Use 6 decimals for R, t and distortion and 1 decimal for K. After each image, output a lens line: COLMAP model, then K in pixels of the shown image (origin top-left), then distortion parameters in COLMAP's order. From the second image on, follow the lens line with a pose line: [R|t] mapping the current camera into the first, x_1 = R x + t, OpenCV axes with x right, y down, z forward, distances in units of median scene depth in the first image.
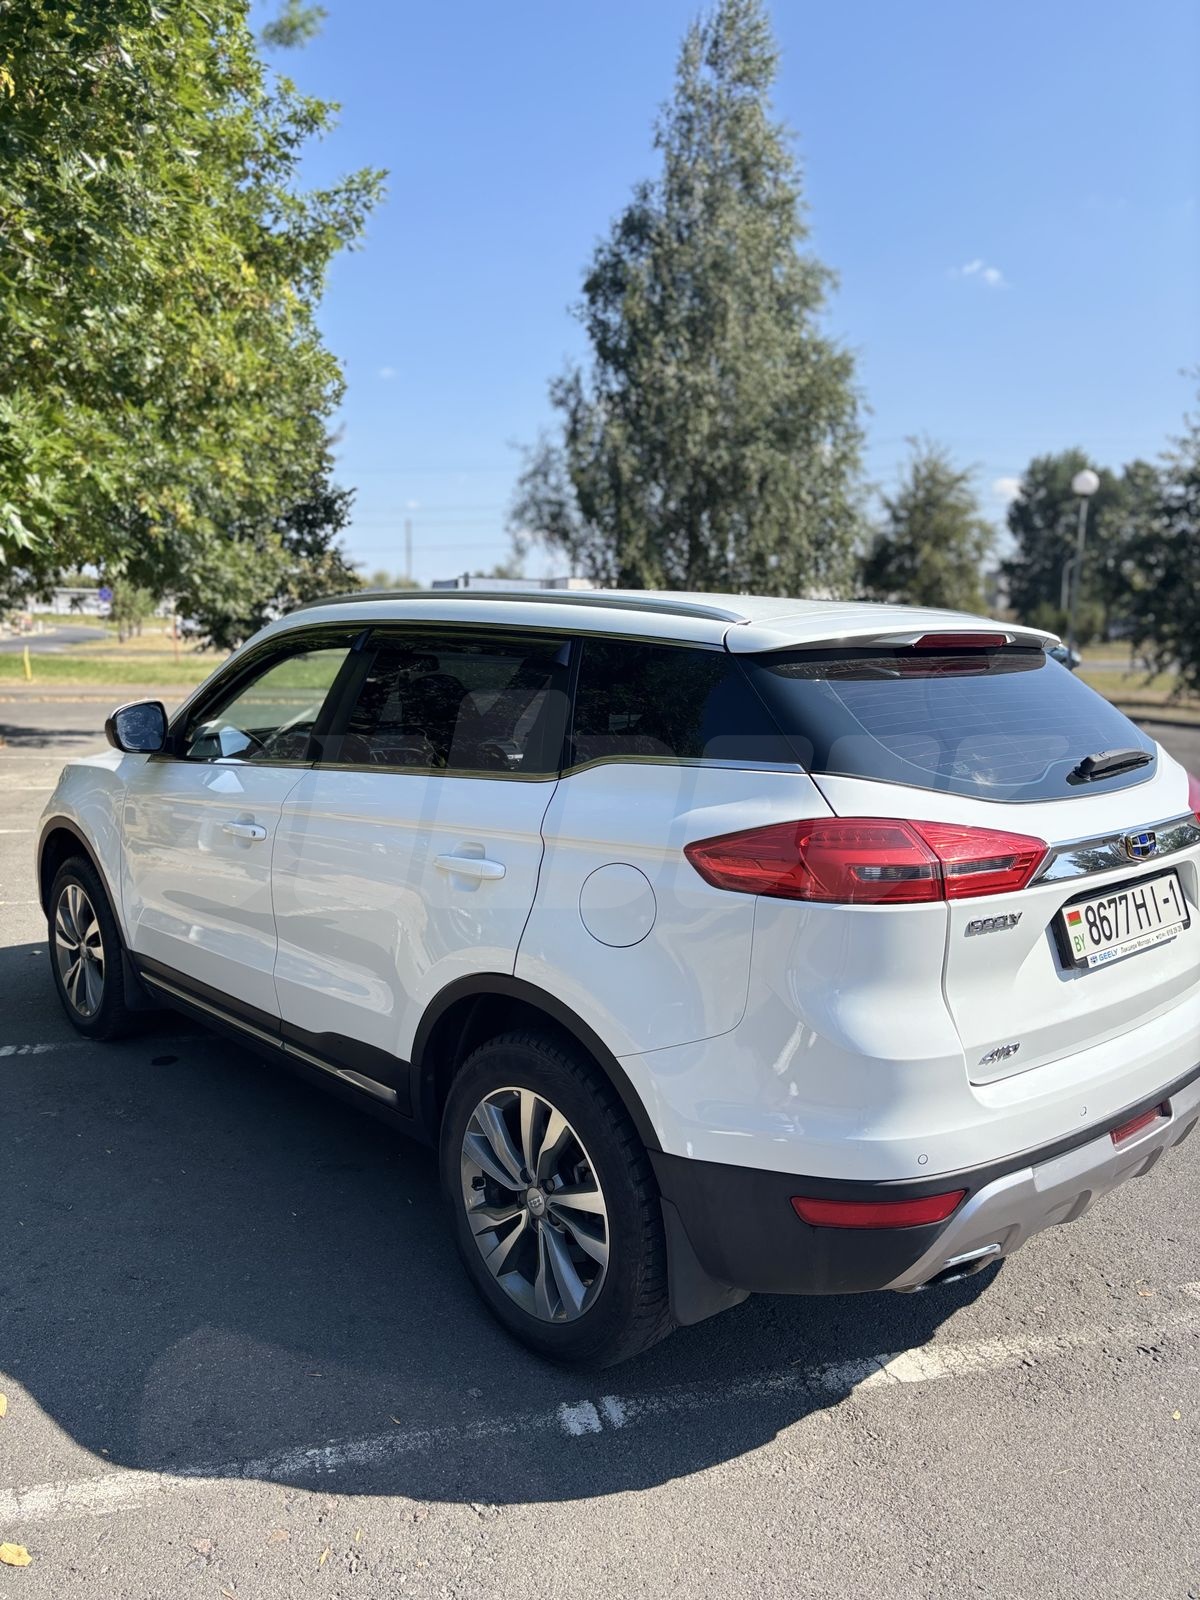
lens RADIAL K [[1229.4, 0, 605.6], [0, 1229.4, 791.2], [0, 0, 1]] dist [0.051478, -0.064939]
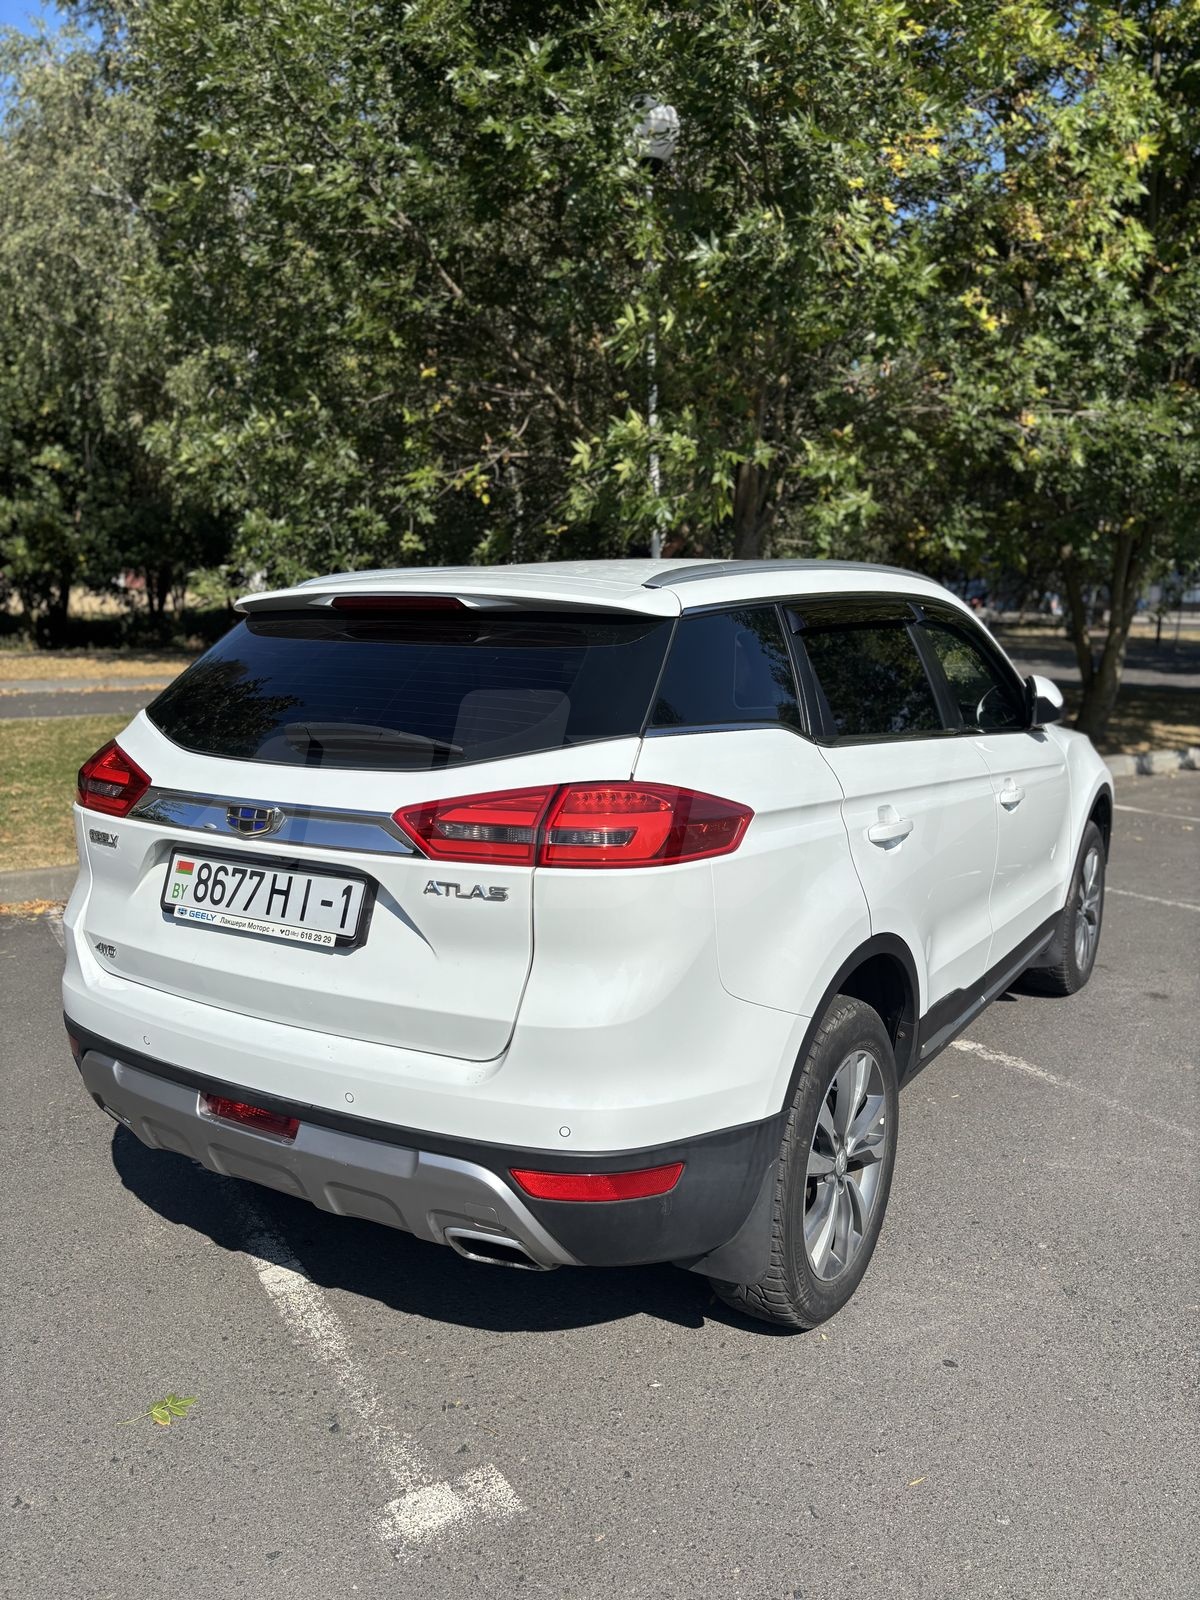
lens RADIAL K [[1229.4, 0, 597.9], [0, 1229.4, 802.3], [0, 0, 1]] dist [0.051478, -0.064939]
pose [[0.279424, 0.145010, -0.949155, 1.376395], [-0.134285, 0.984716, 0.110911, -0.106709], [0.950731, 0.096466, 0.294626, 0.967520]]
